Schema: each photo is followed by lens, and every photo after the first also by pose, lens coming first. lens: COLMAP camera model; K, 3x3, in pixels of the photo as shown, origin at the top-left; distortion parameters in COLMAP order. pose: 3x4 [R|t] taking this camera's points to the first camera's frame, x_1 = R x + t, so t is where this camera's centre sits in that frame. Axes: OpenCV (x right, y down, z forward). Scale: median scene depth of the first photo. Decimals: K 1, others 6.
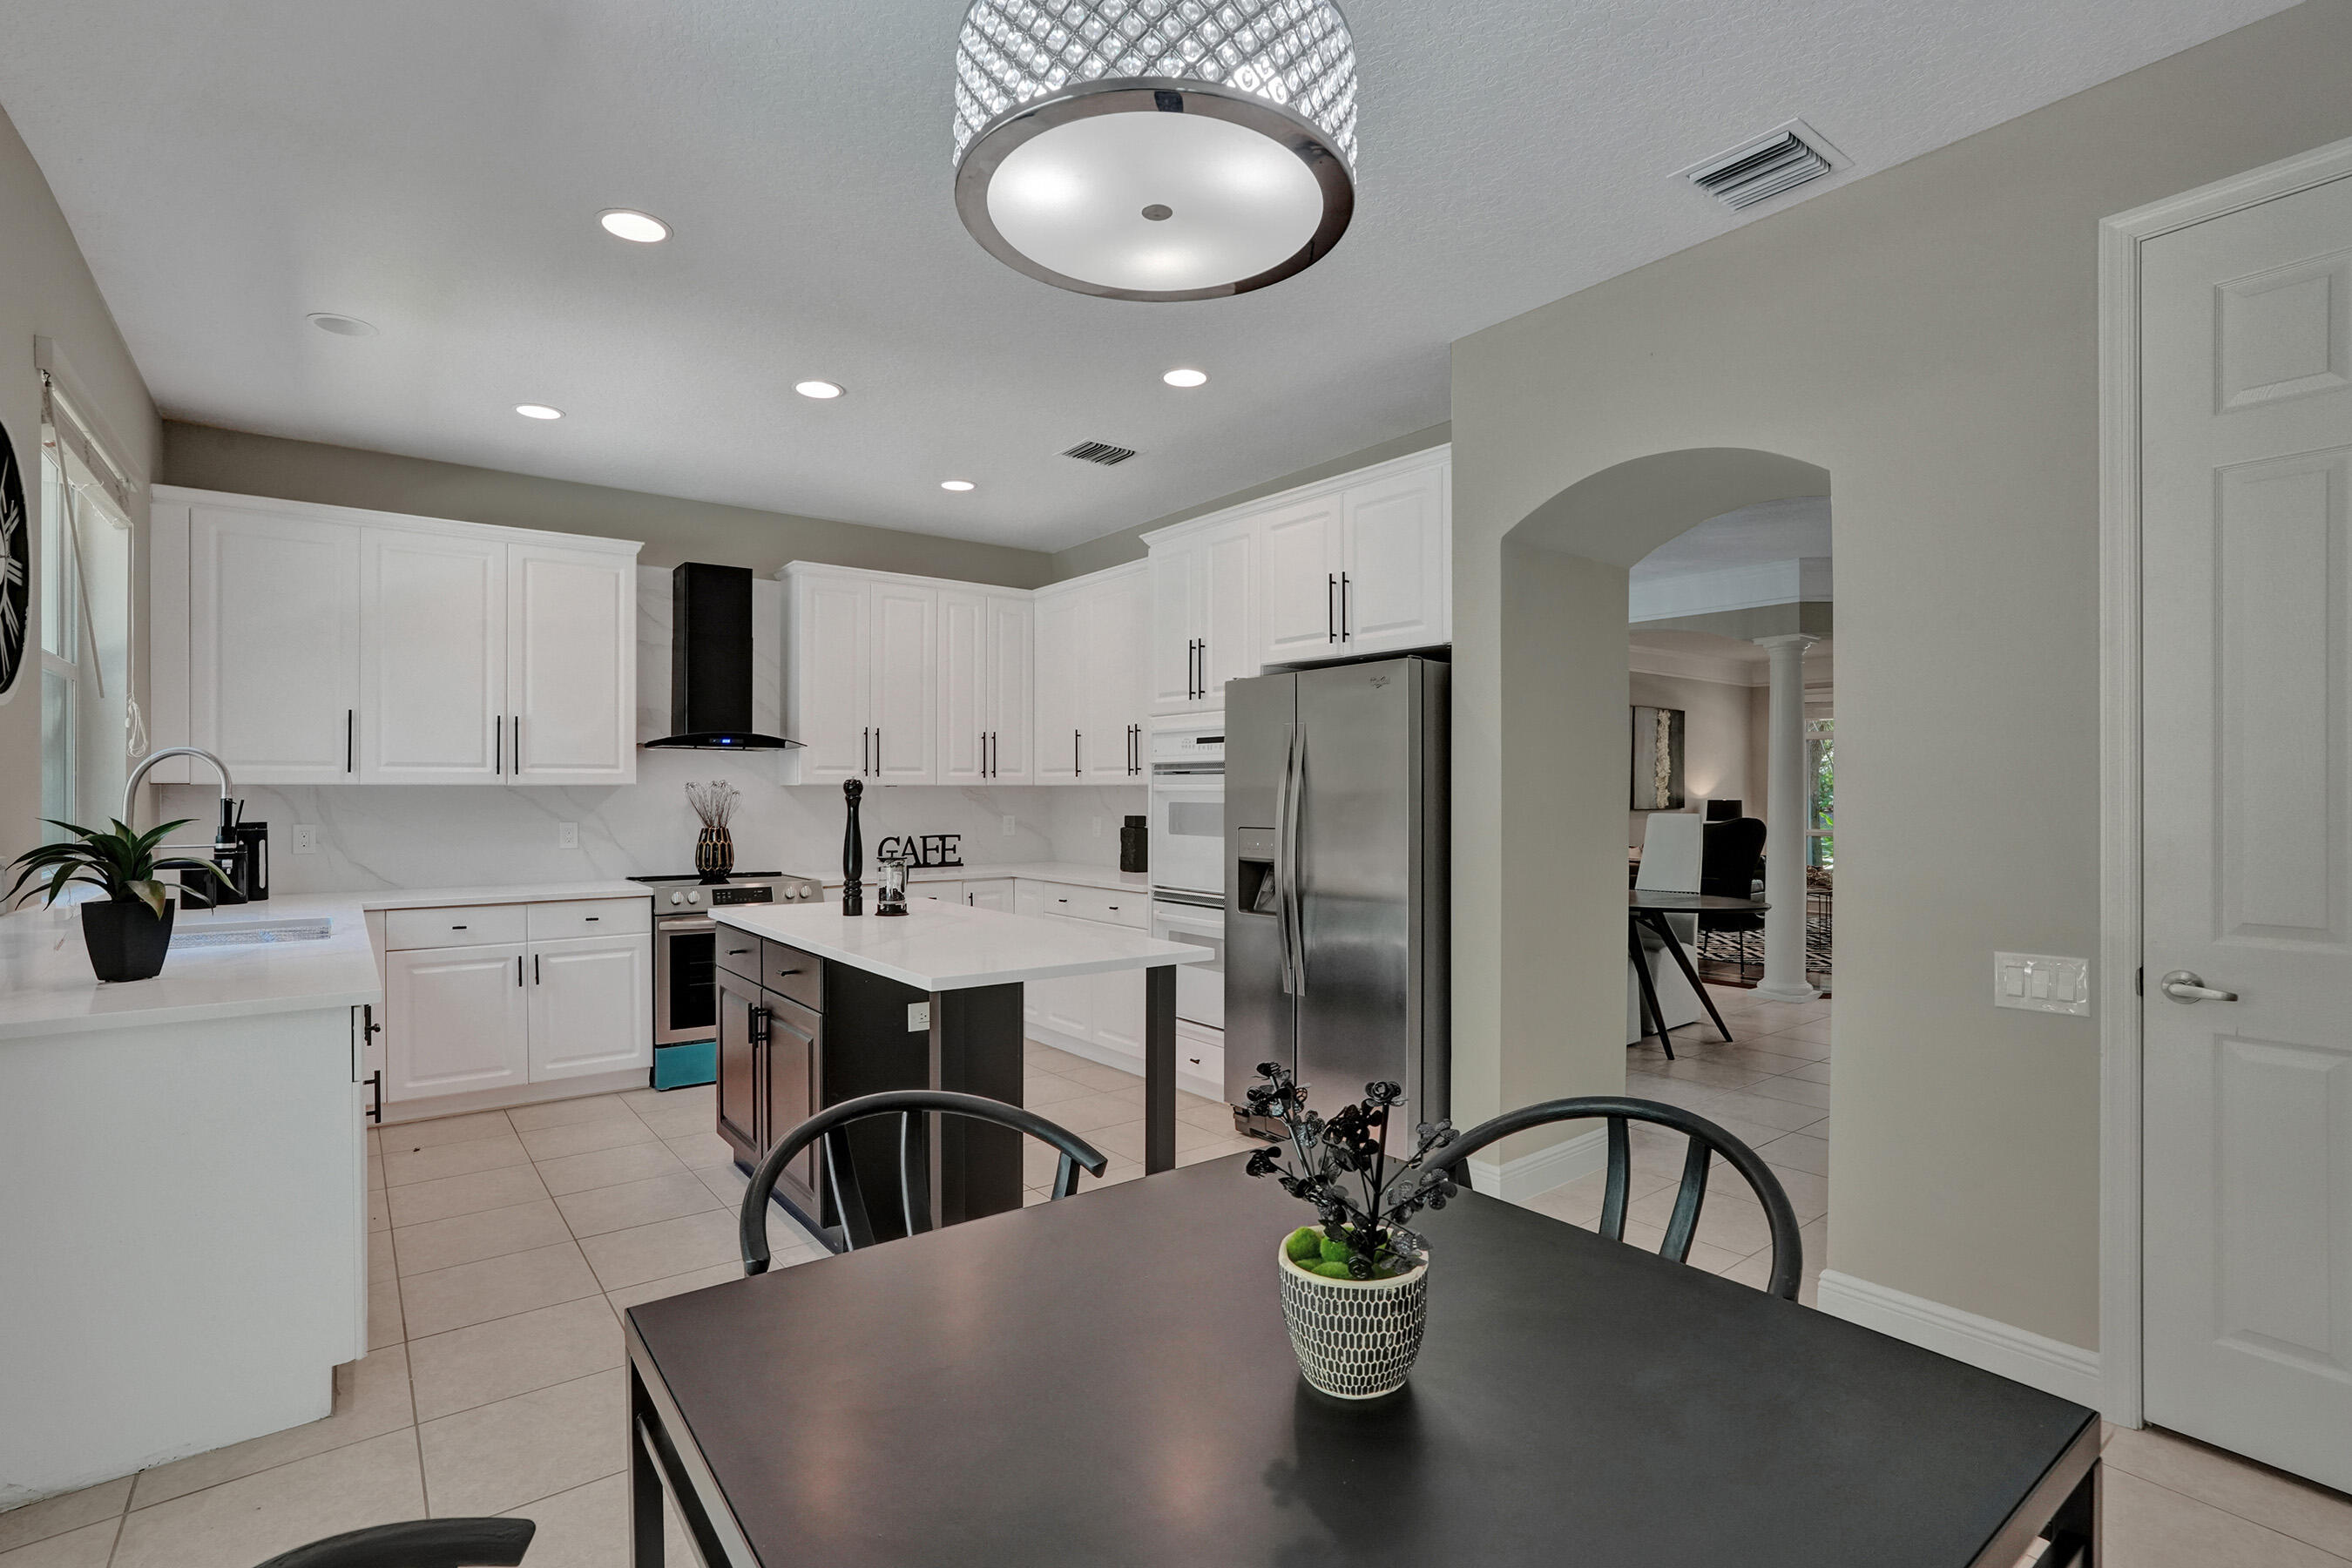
lens RADIAL K [[1110.1, 0, 1161.6], [0, 1110.1, 789.1], [0, 0, 1]] dist [-0.051603, 0.019210]
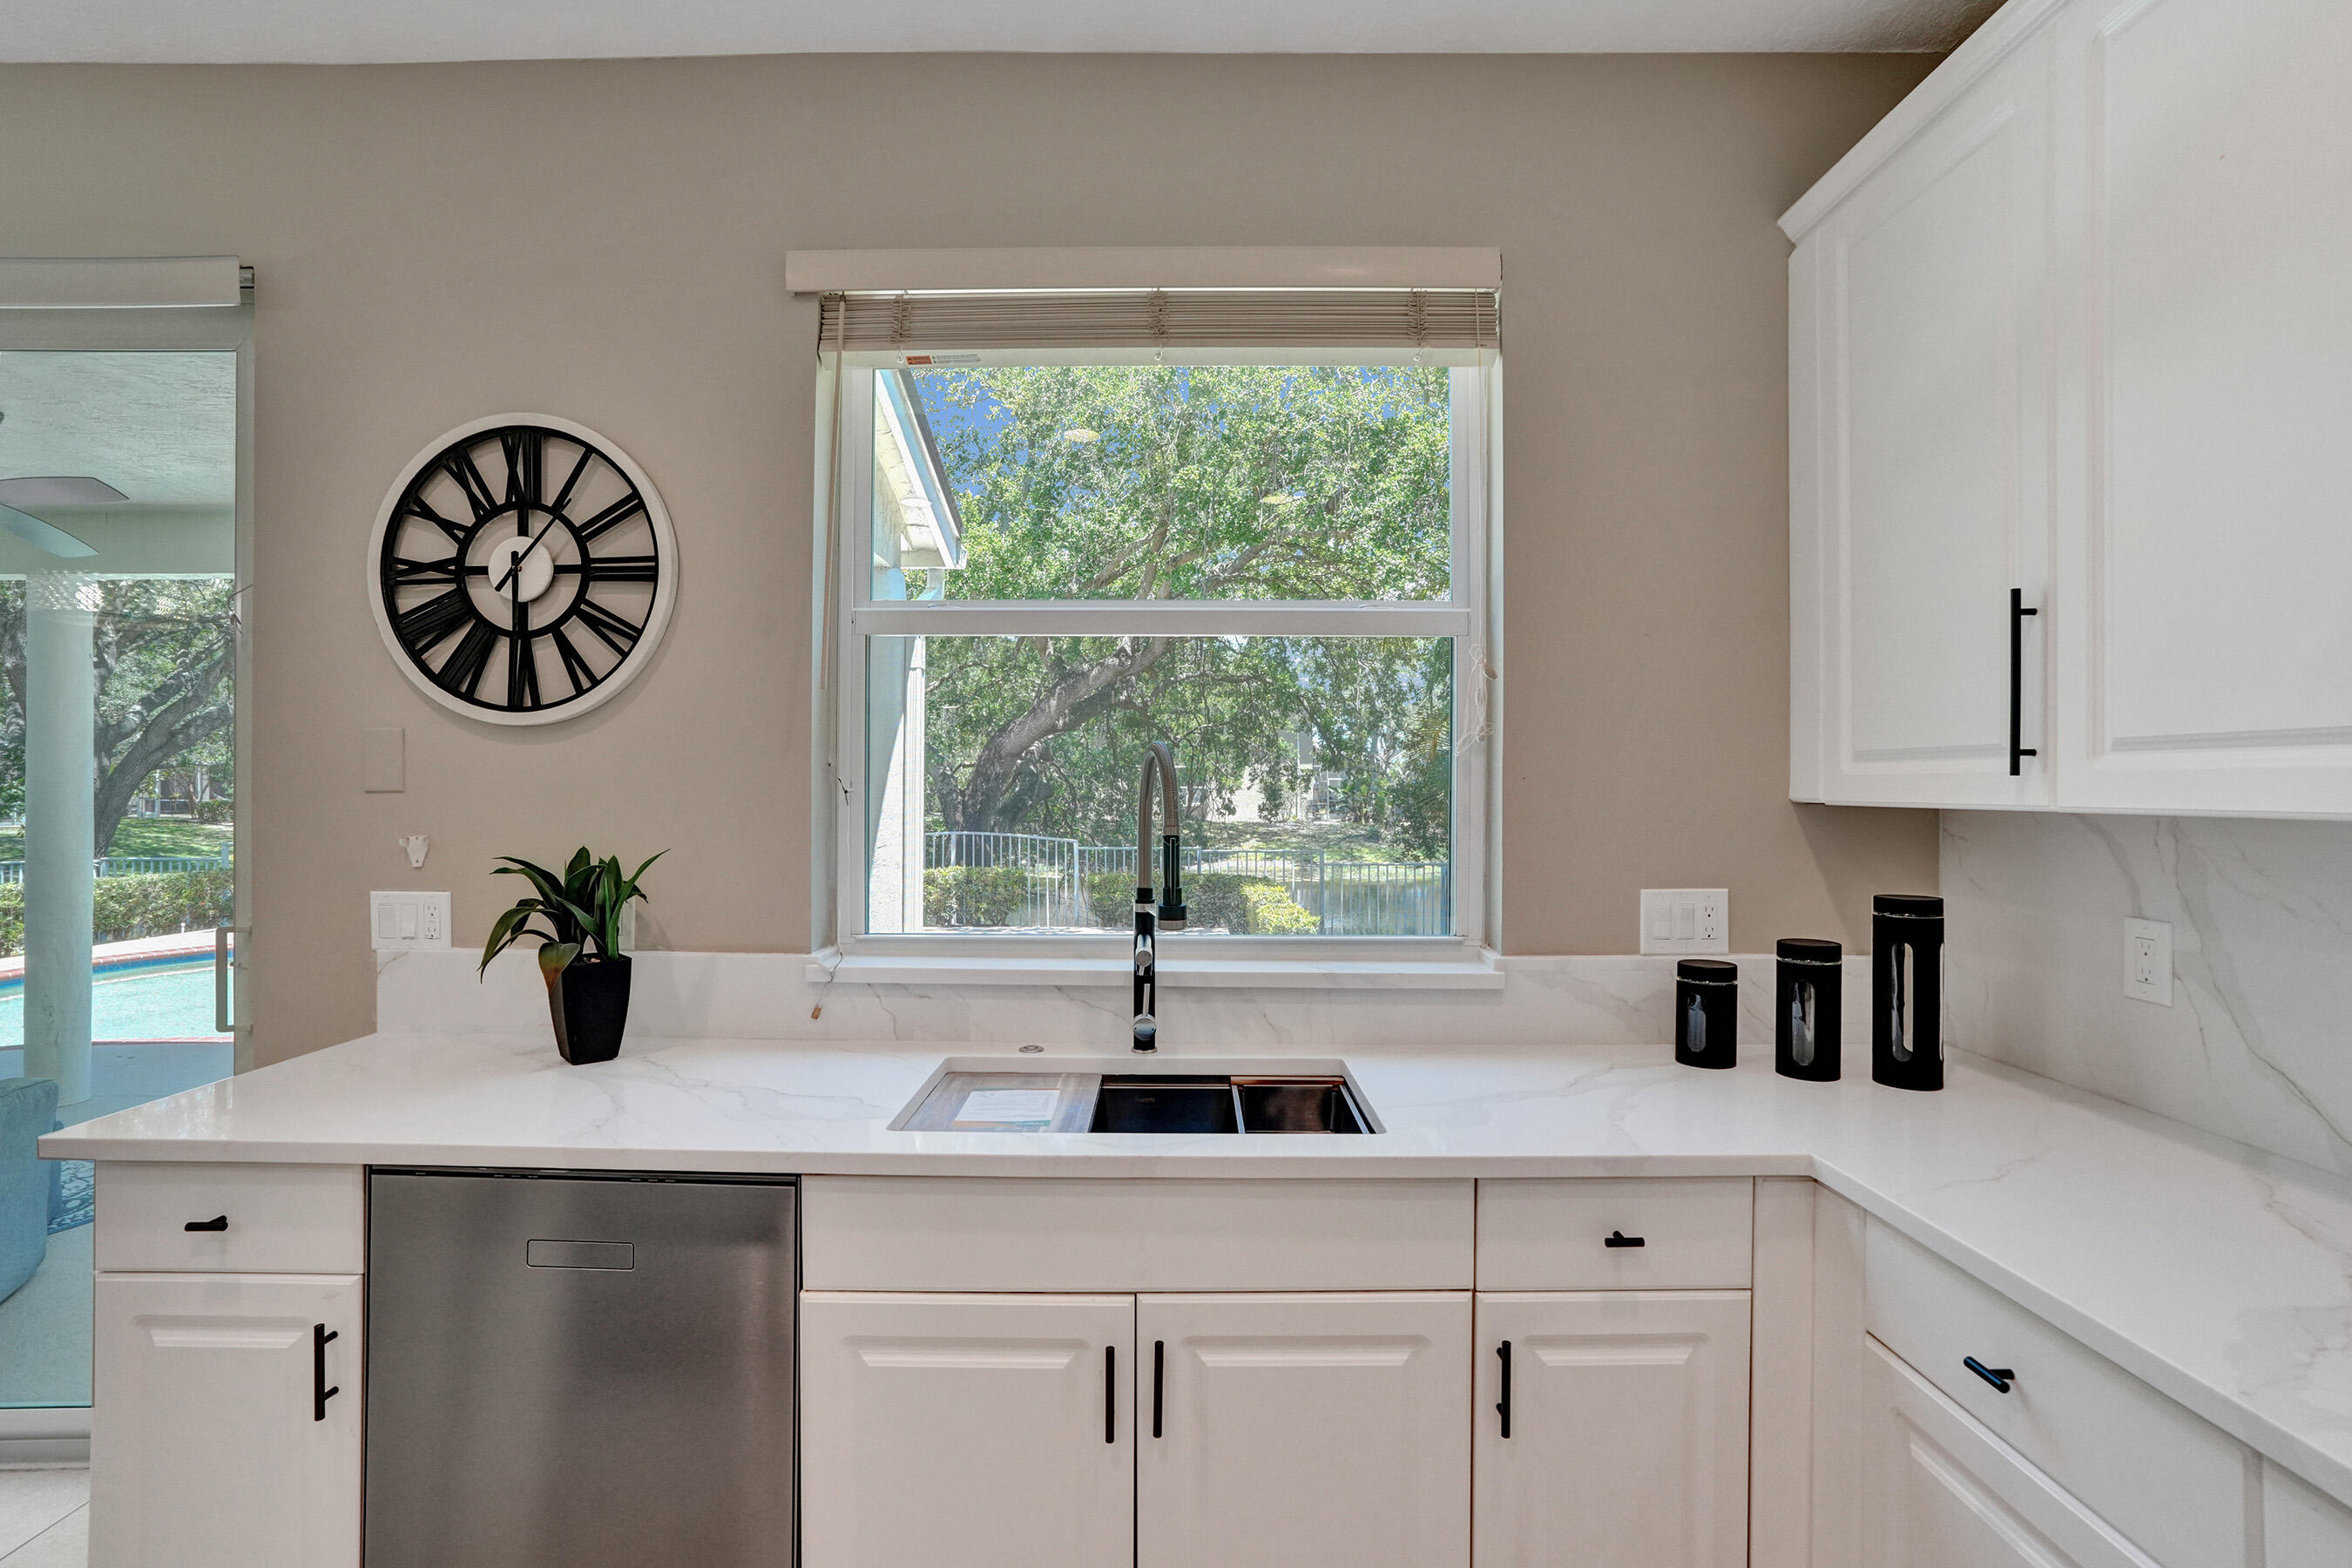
lens RADIAL K [[1110.1, 0, 1161.3], [0, 1110.1, 780.6], [0, 0, 1]] dist [-0.051603, 0.019210]
pose [[-0.616191, -0.004804, -0.787582, -0.289837], [-0.002197, 0.999988, -0.004381, -0.010056], [0.787594, -0.000970, -0.616194, 0.889082]]
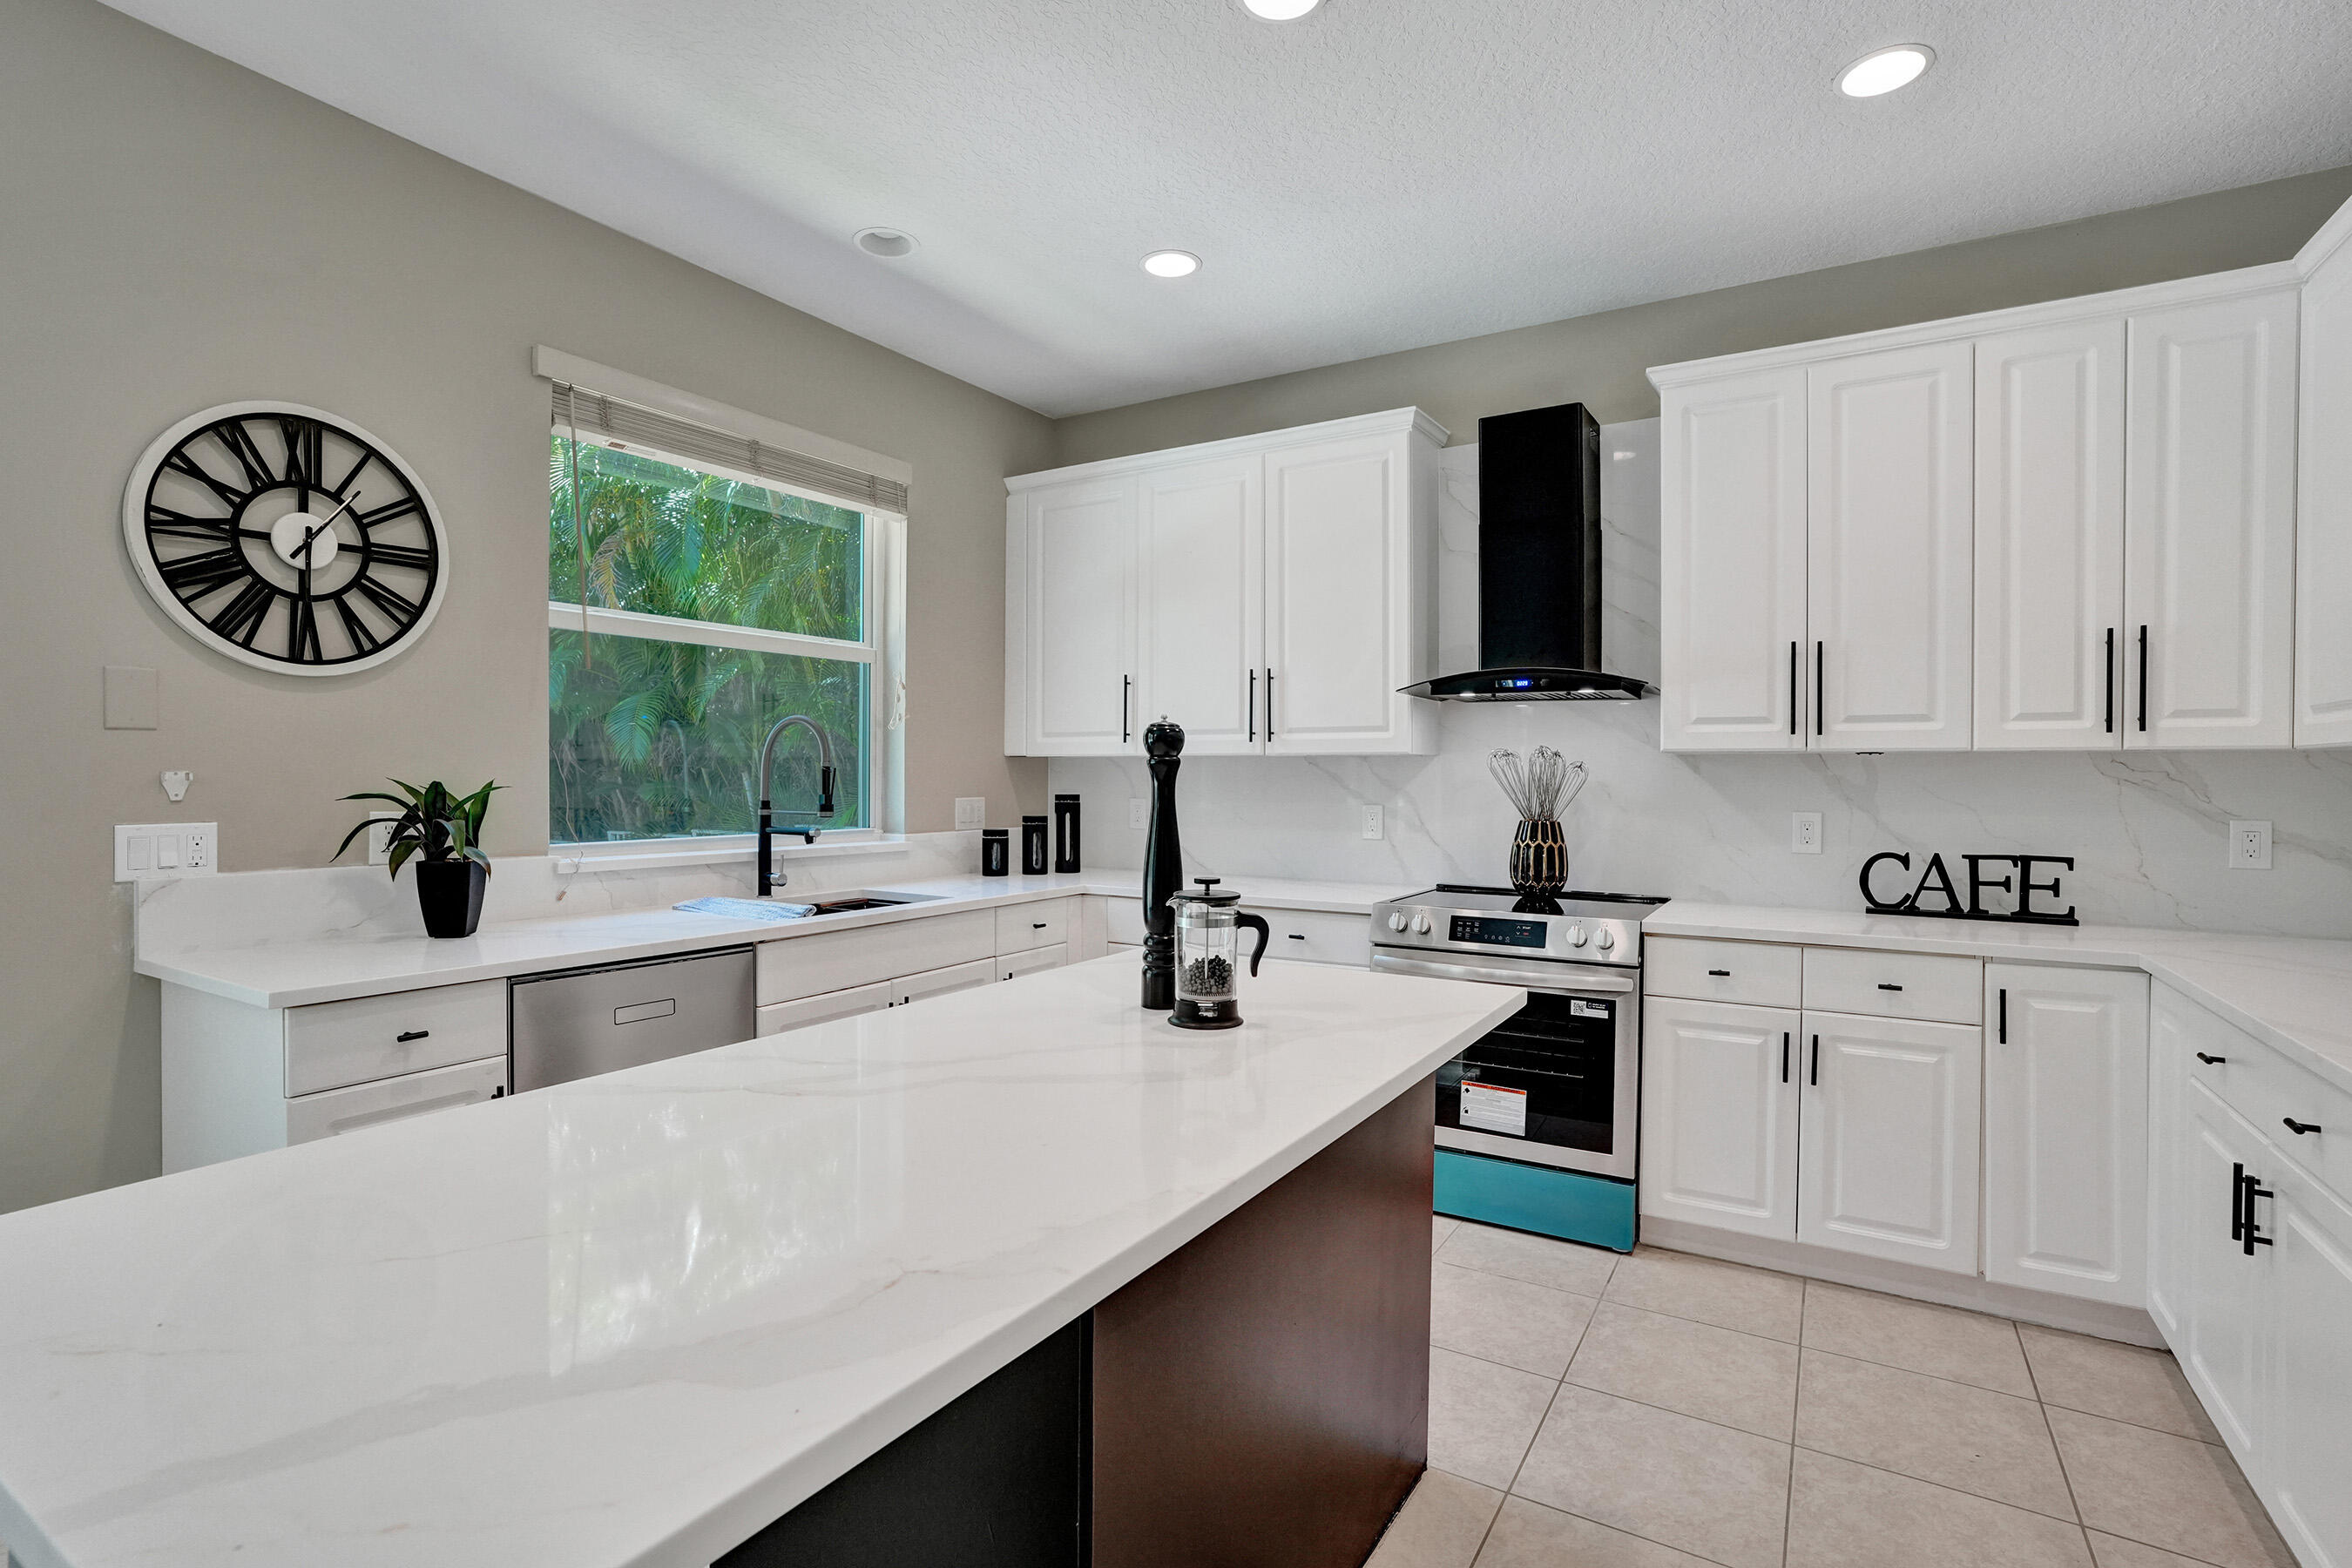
lens RADIAL K [[1110.1, 0, 1183.3], [0, 1110.1, 787.6], [0, 0, 1]] dist [-0.051603, 0.019210]
pose [[0.369497, 0.012578, -0.929147, 0.128822], [-0.003993, 0.999921, 0.011948, 0.010095], [0.929223, -0.000705, 0.369518, 0.621117]]
